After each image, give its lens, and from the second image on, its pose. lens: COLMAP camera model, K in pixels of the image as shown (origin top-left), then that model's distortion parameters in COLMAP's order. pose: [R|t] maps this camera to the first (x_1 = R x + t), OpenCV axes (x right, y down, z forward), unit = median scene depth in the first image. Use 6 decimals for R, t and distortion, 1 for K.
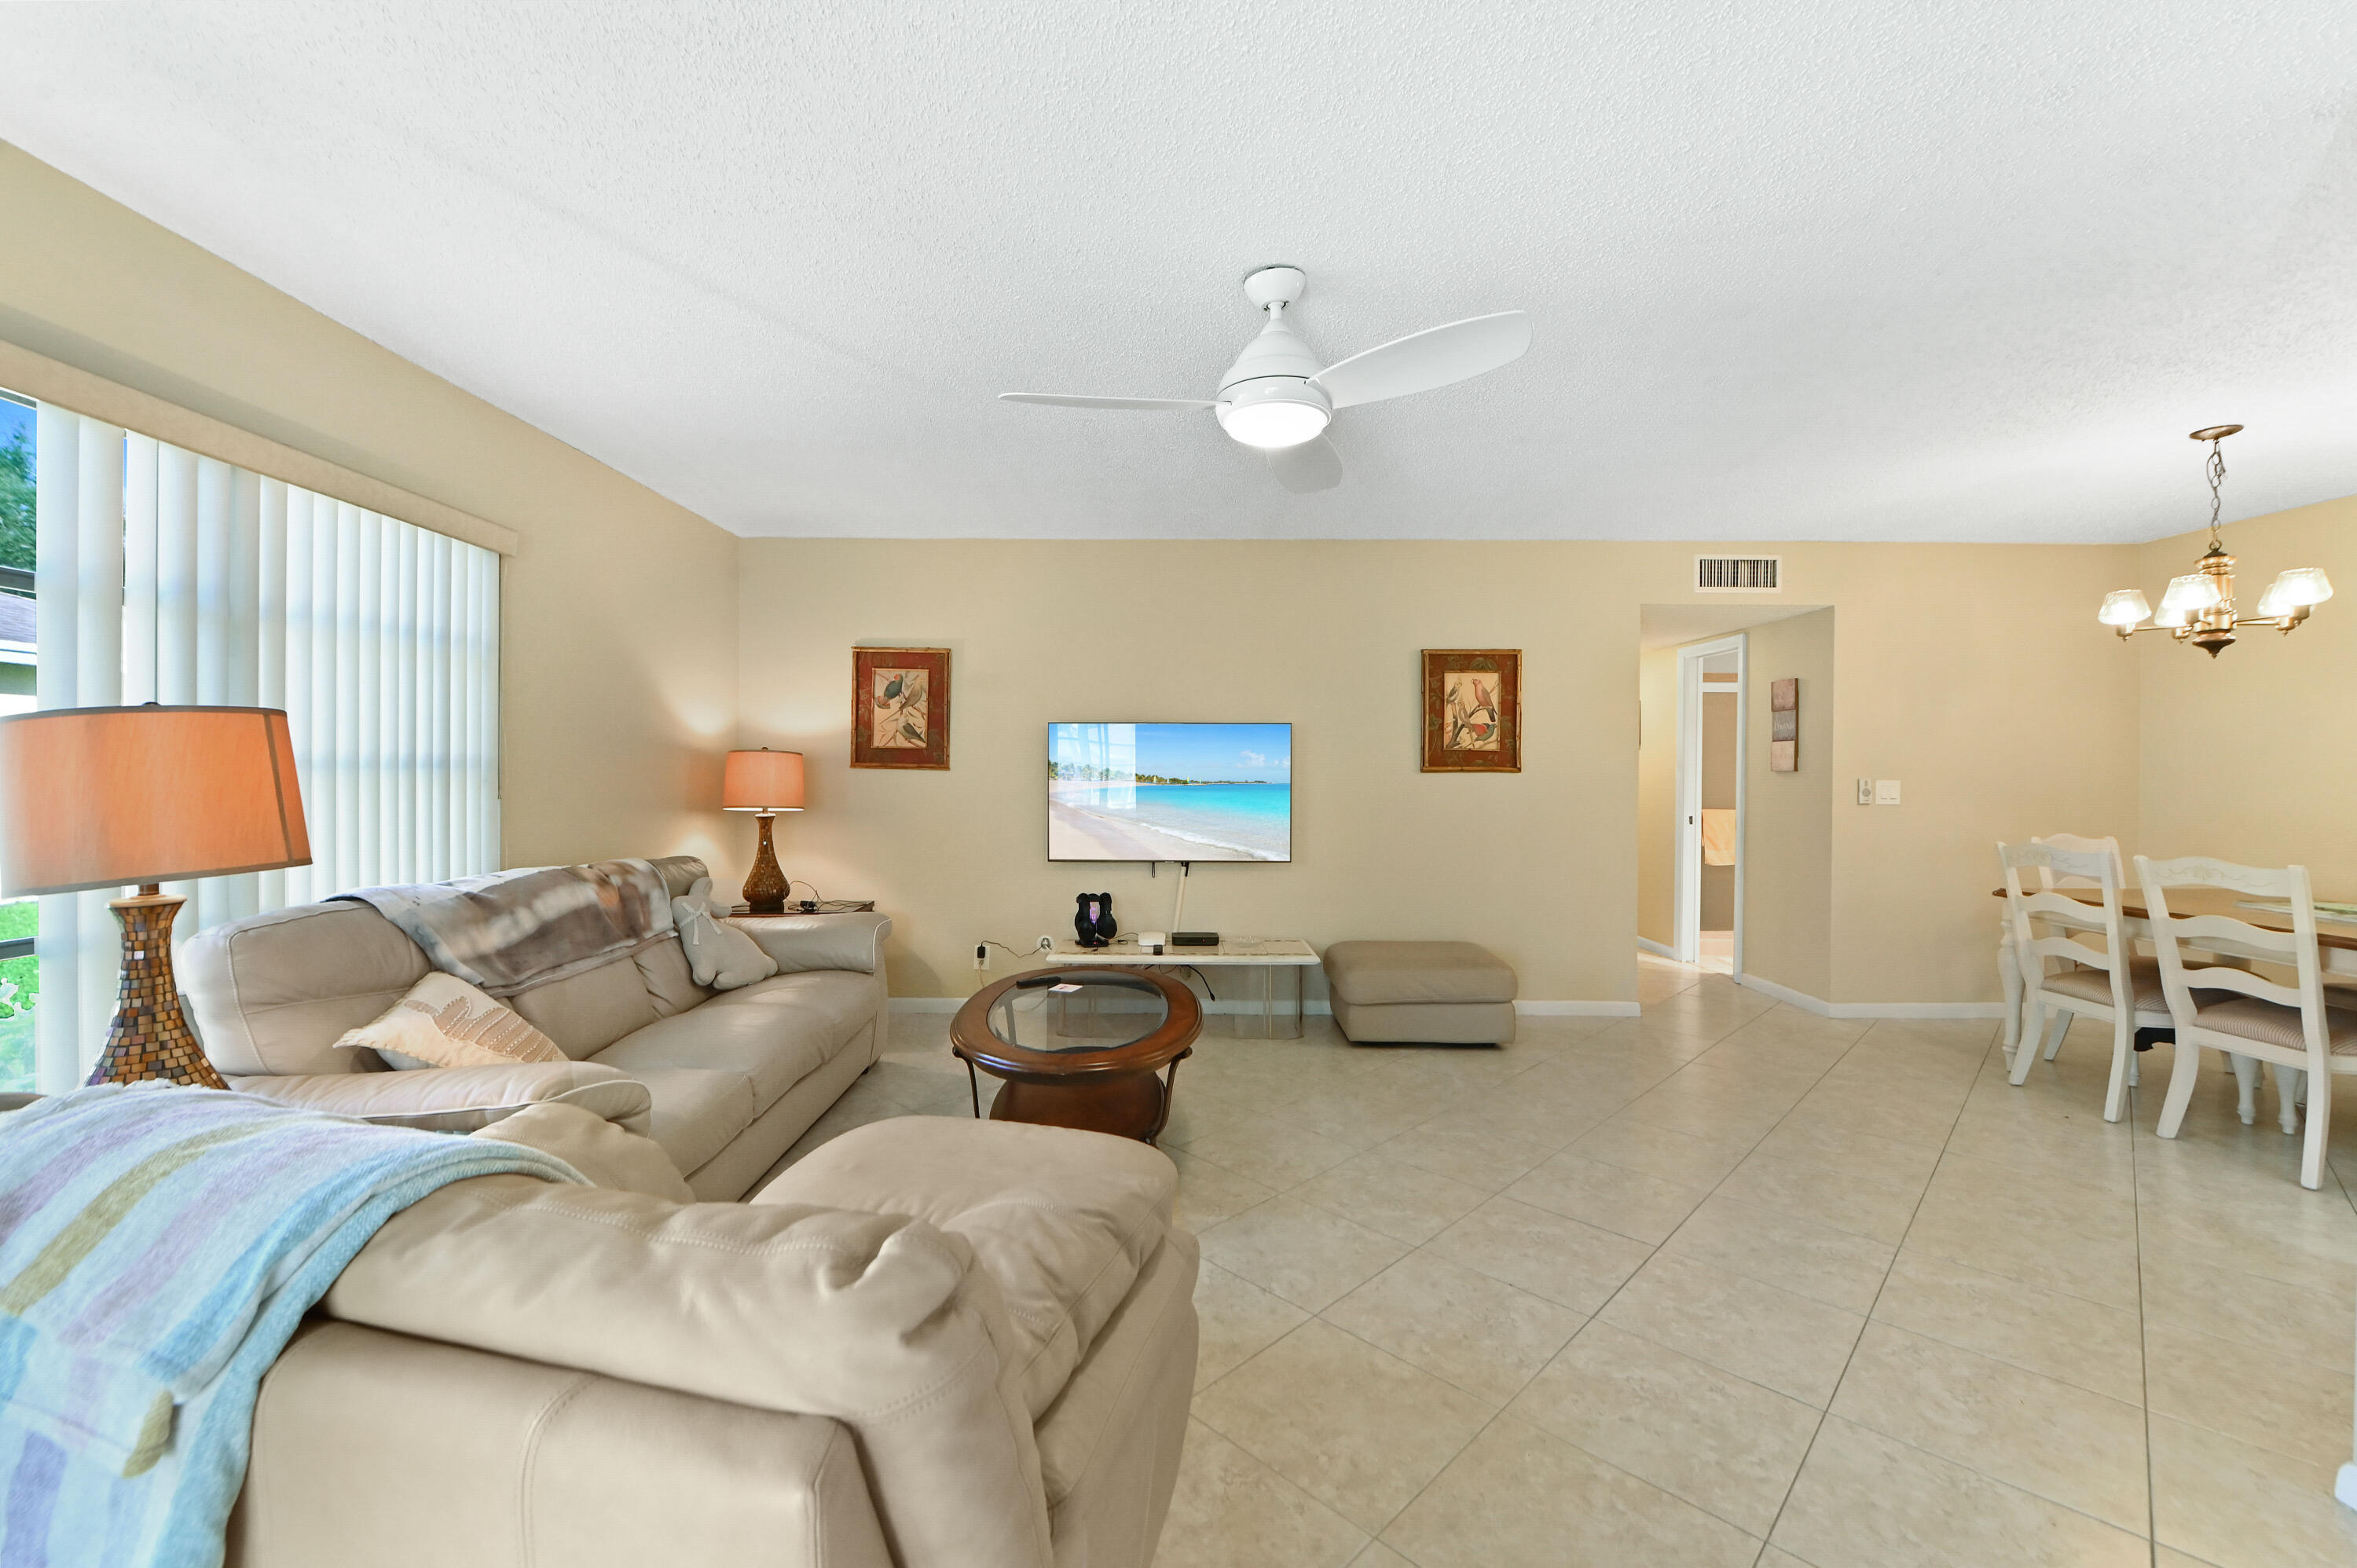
lens RADIAL K [[952.3, 0, 1179.8], [0, 952.3, 774.4], [0, 0, 1]] dist [-0.008731, -0.000381]
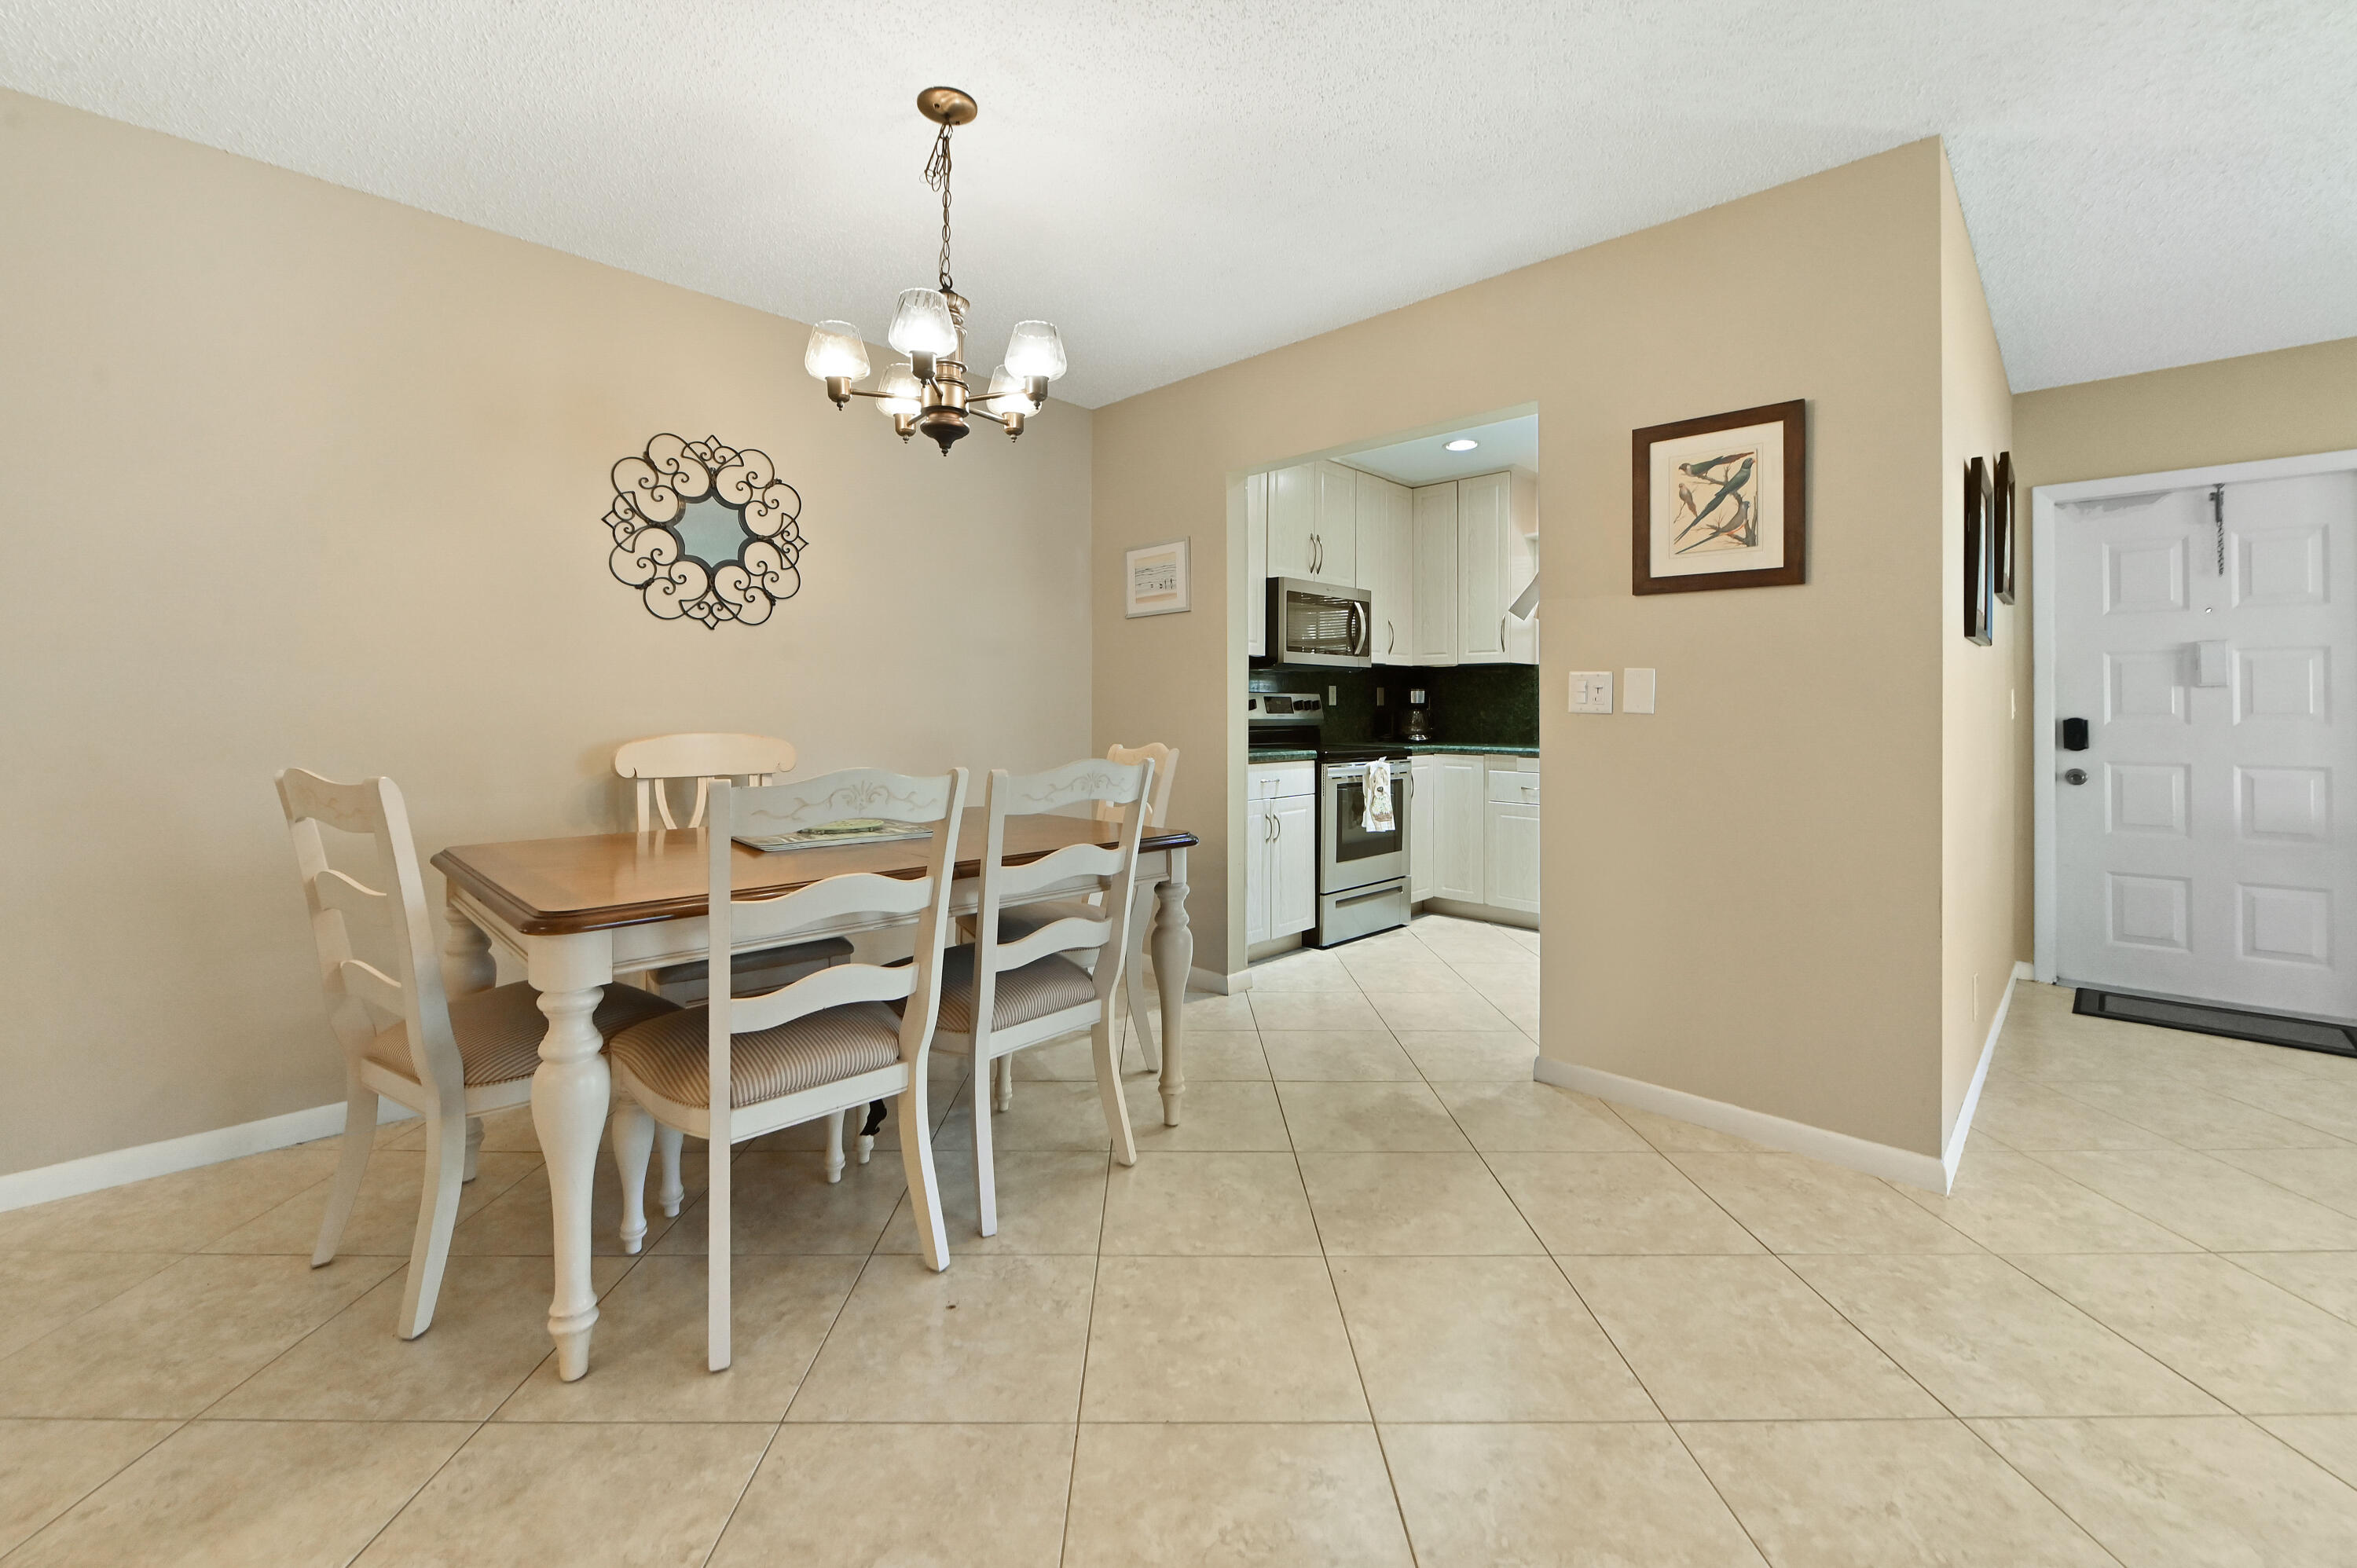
lens RADIAL K [[952.3, 0, 1194.7], [0, 952.3, 702.4], [0, 0, 1]] dist [-0.008731, -0.000381]
pose [[-0.705688, -0.003964, 0.708512, 0.380664], [-0.007388, 0.999971, -0.001764, 0.033318], [-0.708484, -0.006479, -0.705697, 0.946944]]
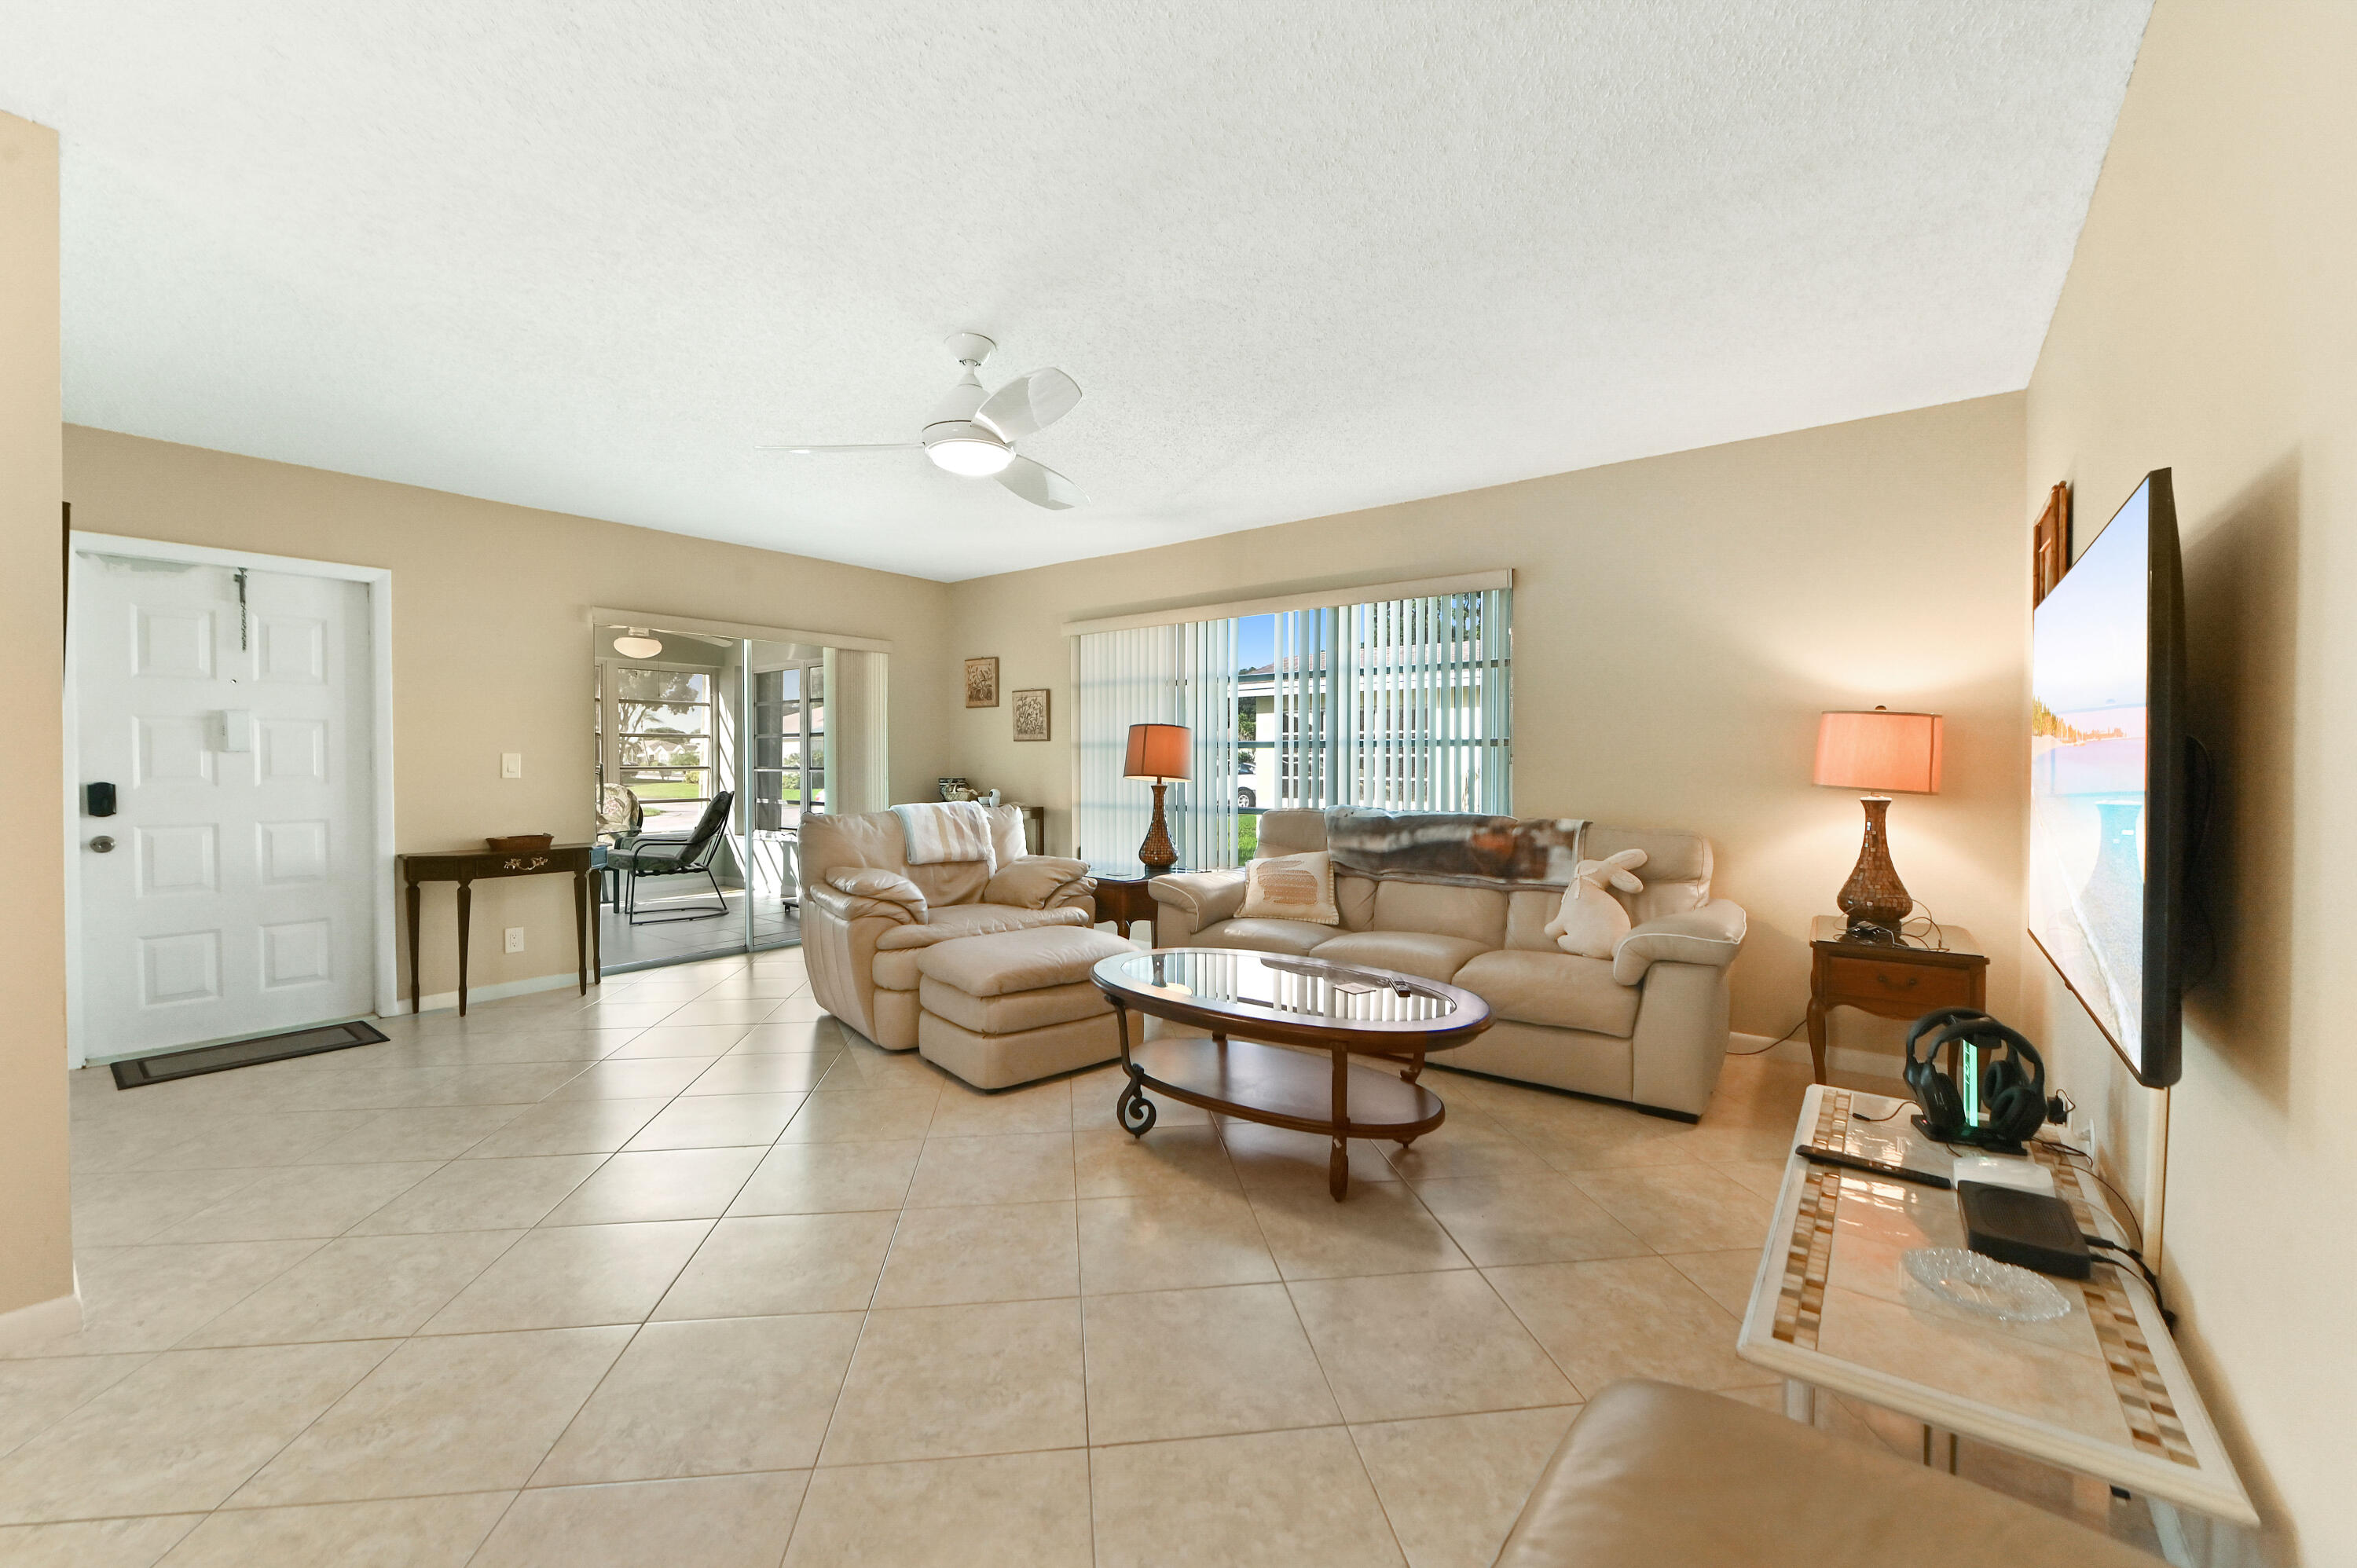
lens RADIAL K [[952.3, 0, 1135.5], [0, 952.3, 775.3], [0, 0, 1]] dist [-0.008731, -0.000381]
pose [[-0.648027, 0.005278, -0.761599, 0.459282], [-0.007280, 0.999887, 0.013123, 0.017744], [0.761582, 0.014049, -0.647916, 0.977082]]
